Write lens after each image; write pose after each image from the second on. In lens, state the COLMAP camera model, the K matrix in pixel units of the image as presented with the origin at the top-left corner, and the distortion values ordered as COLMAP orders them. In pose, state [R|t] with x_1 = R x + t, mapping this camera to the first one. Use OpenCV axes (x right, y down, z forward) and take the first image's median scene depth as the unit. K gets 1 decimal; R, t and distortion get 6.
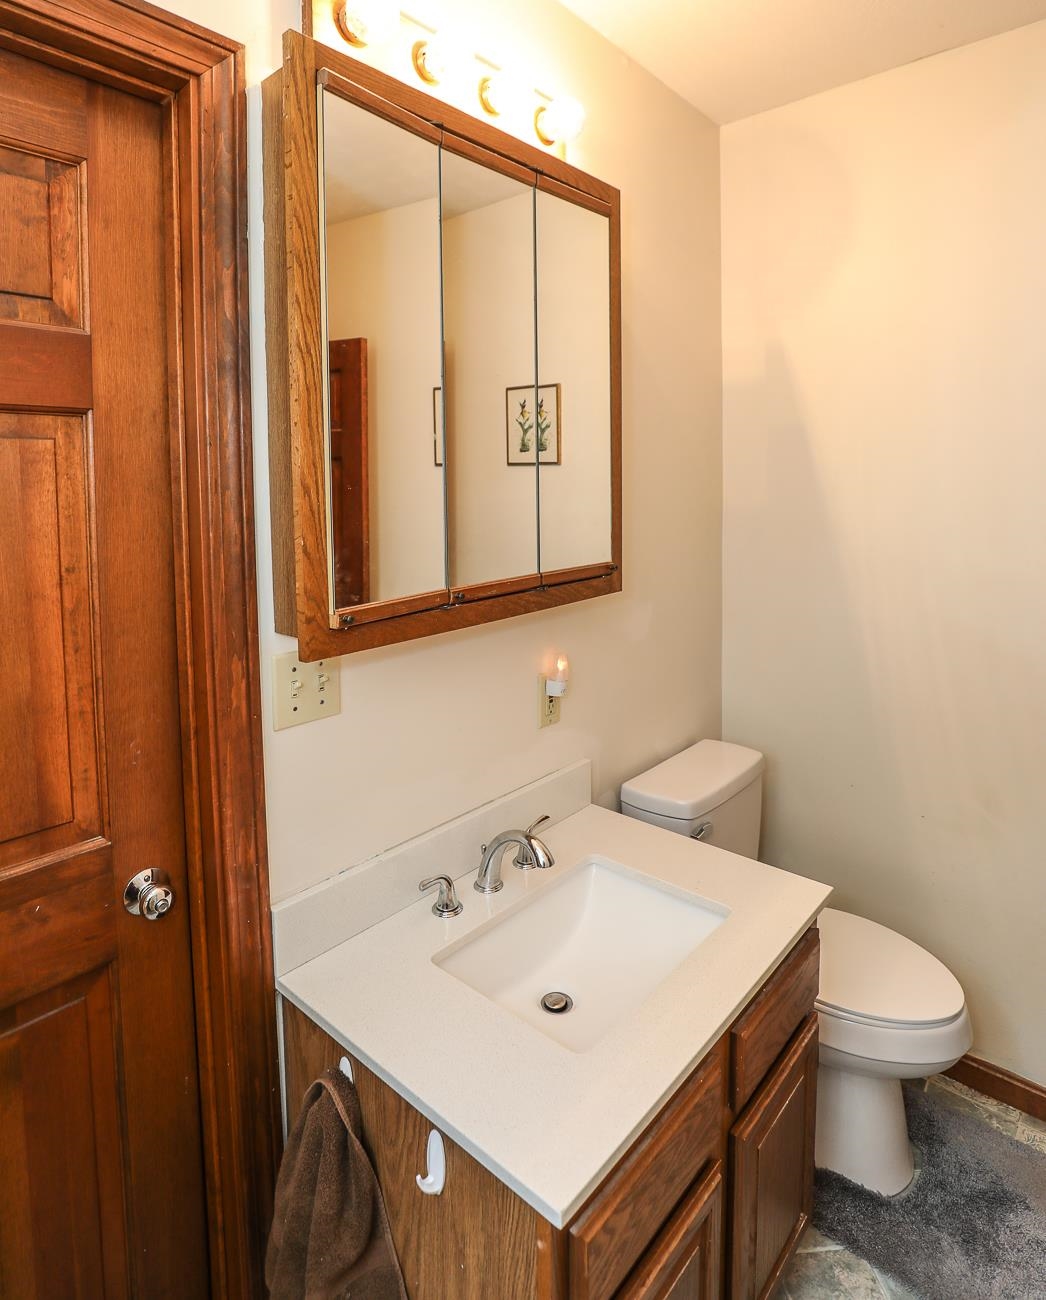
lens RADIAL K [[740.0, 0, 506.2], [0, 740.0, 647.3], [0, 0, 1]] dist [-0.015411, 0.000092]
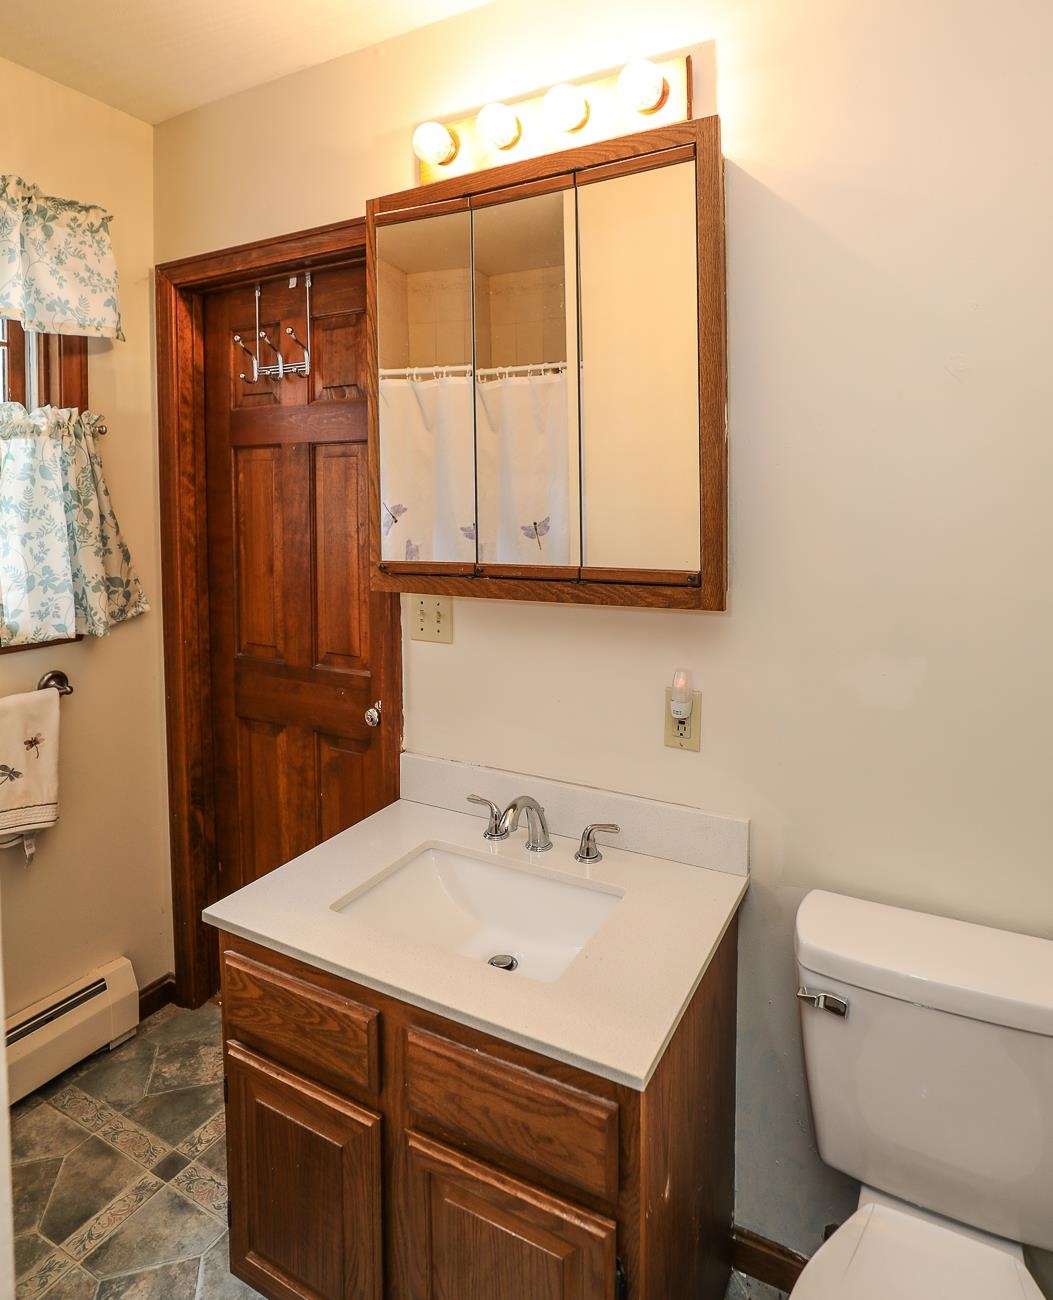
lens RADIAL K [[740.0, 0, 509.7], [0, 740.0, 647.3], [0, 0, 1]] dist [-0.015411, 0.000092]
pose [[0.221106, 0.211174, -0.952112, 1.206575], [-0.206486, 0.964279, 0.165920, -0.170074], [0.953140, 0.159912, 0.256812, 0.805770]]
